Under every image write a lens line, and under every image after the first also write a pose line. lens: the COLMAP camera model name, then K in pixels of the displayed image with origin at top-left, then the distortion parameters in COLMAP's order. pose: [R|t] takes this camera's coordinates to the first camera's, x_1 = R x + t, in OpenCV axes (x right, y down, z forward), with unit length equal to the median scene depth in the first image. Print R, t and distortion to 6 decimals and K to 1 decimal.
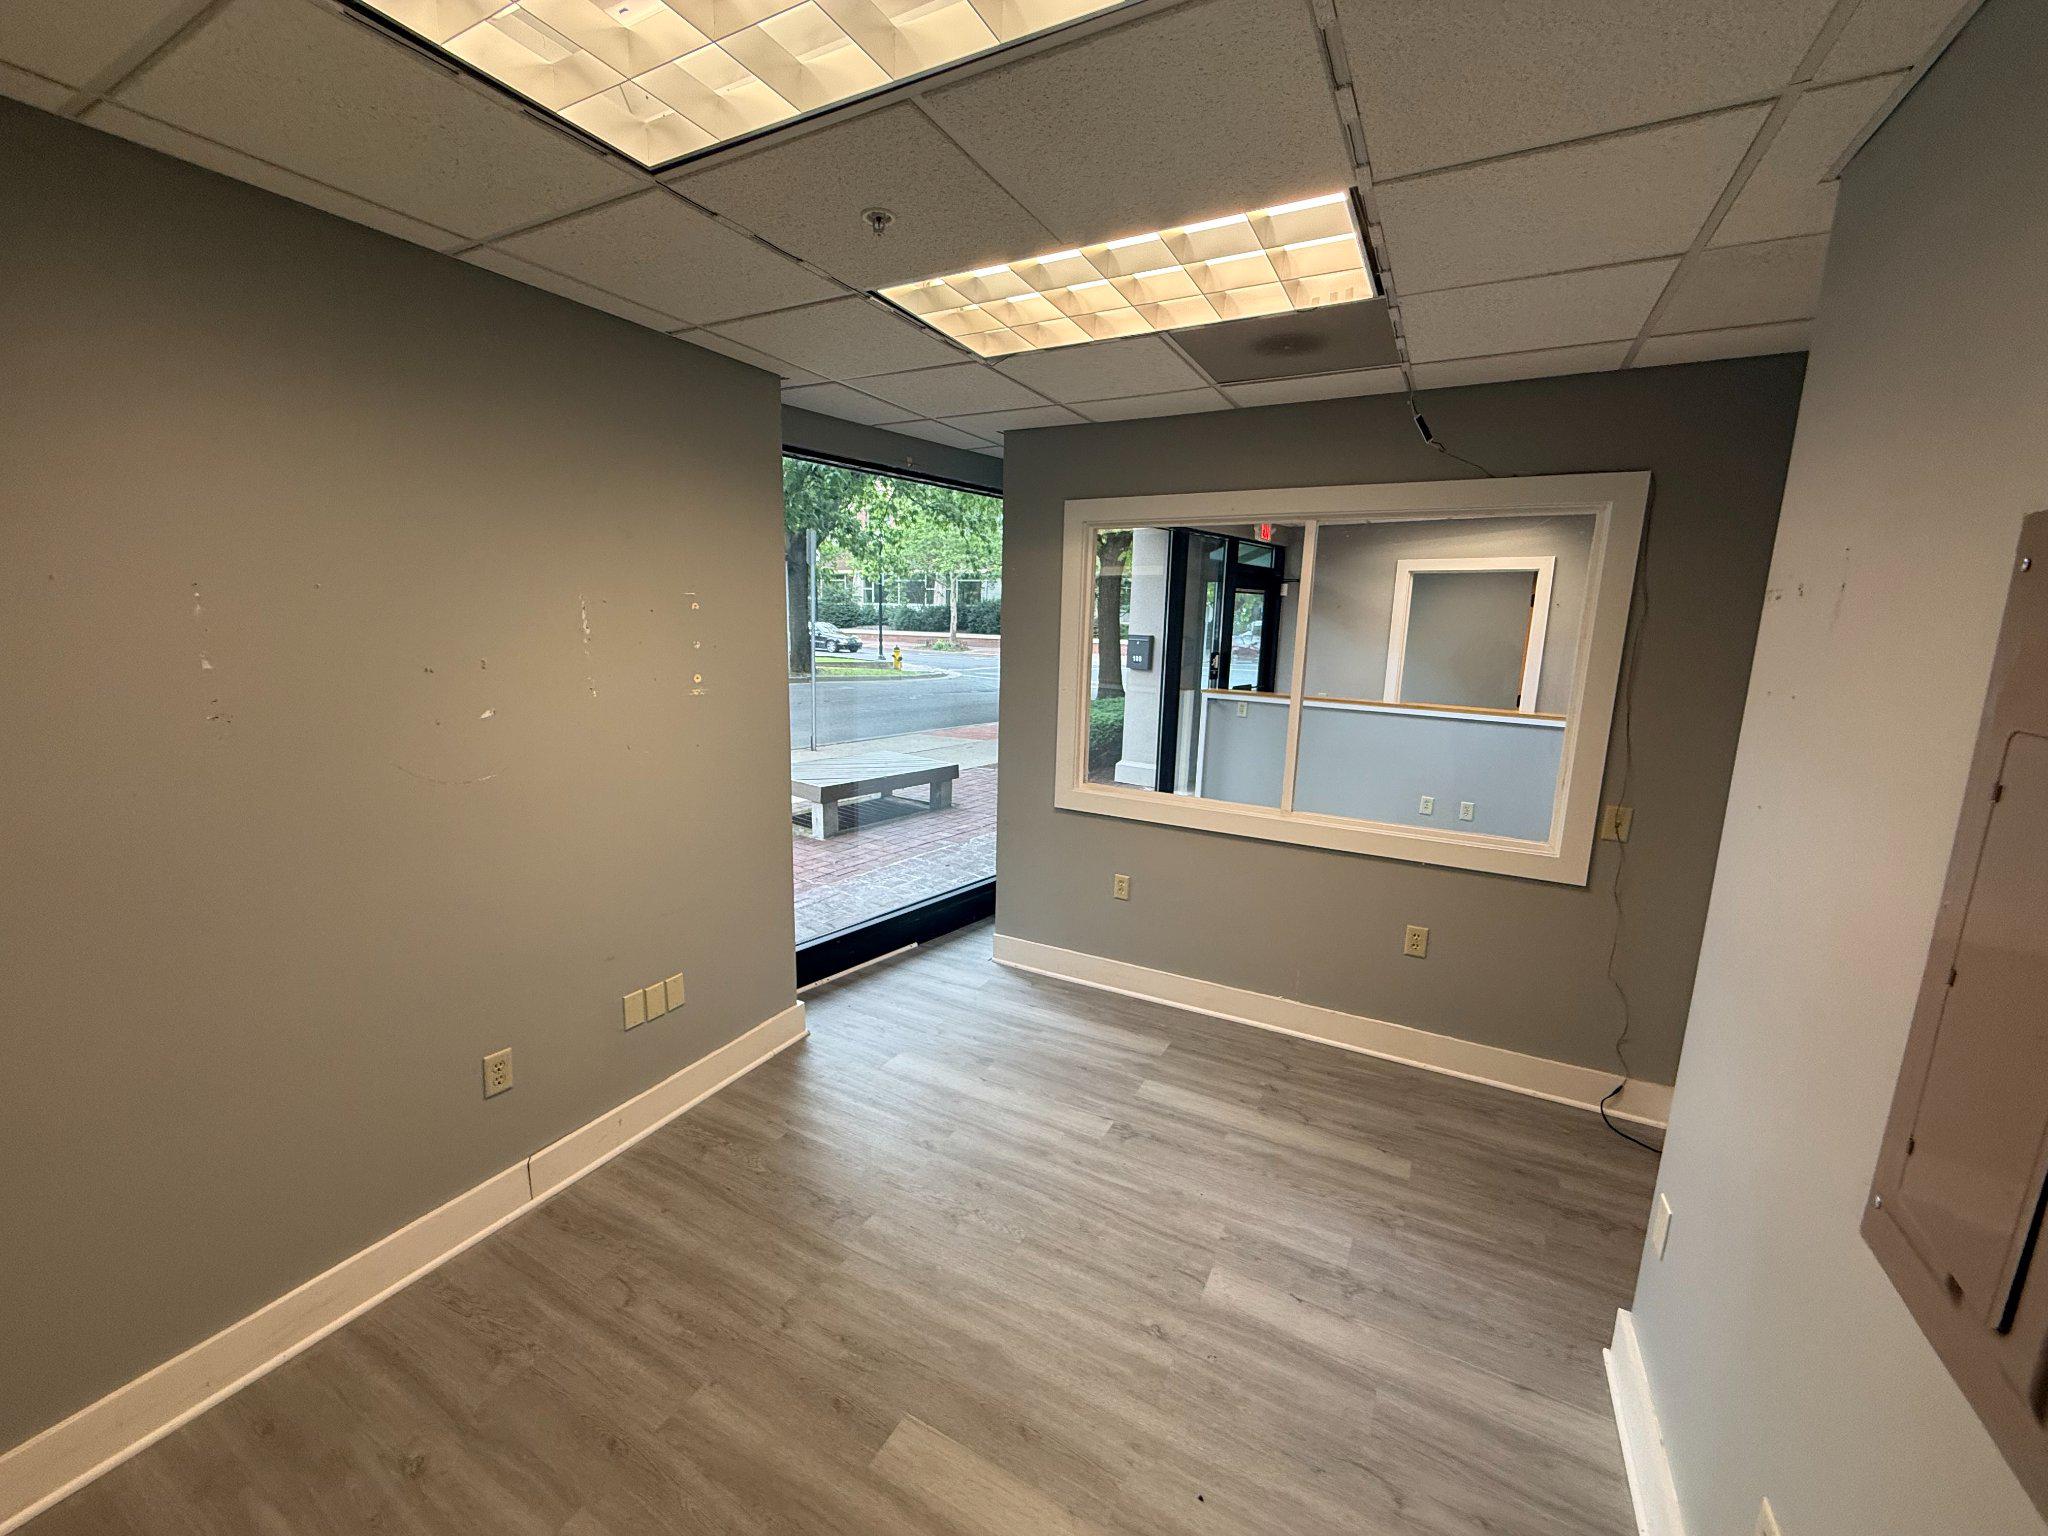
lens RADIAL K [[815.8, 0, 1018.0], [0, 815.8, 772.6], [0, 0, 1]] dist [-0.002480, 0.000697]
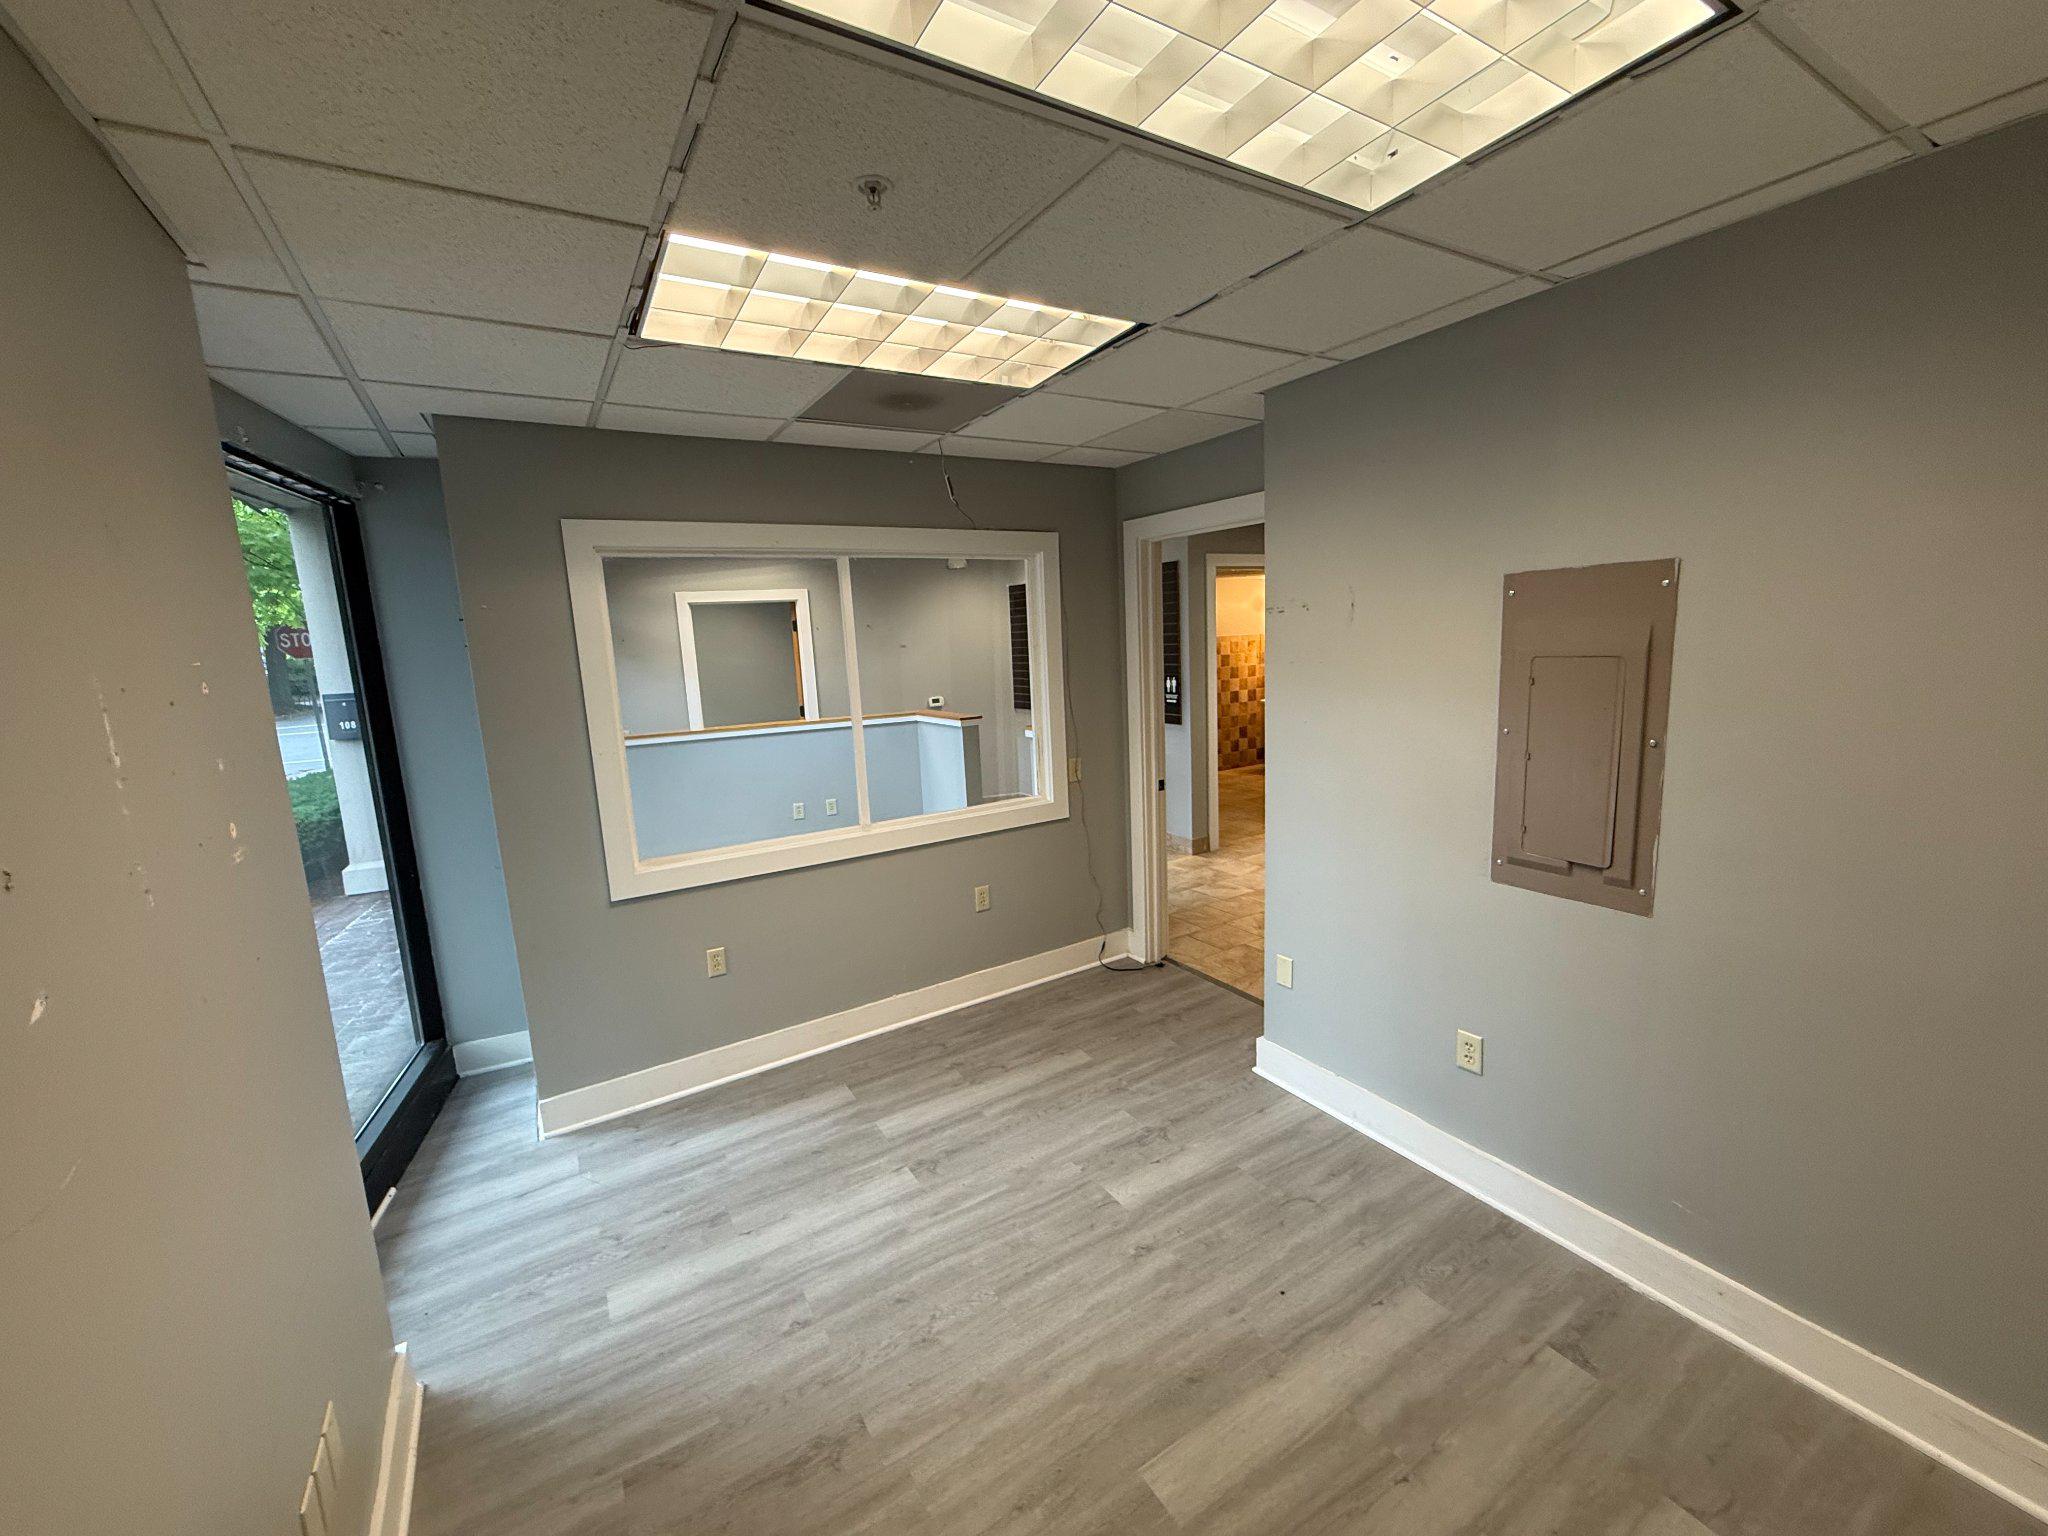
lens RADIAL K [[815.8, 0, 1021.0], [0, 815.8, 767.8], [0, 0, 1]] dist [-0.002480, 0.000697]
pose [[0.493588, -0.184722, 0.849852, -0.602655], [0.221811, 0.971605, 0.082360, -0.089486], [-0.840935, 0.147854, 0.520546, 0.342778]]
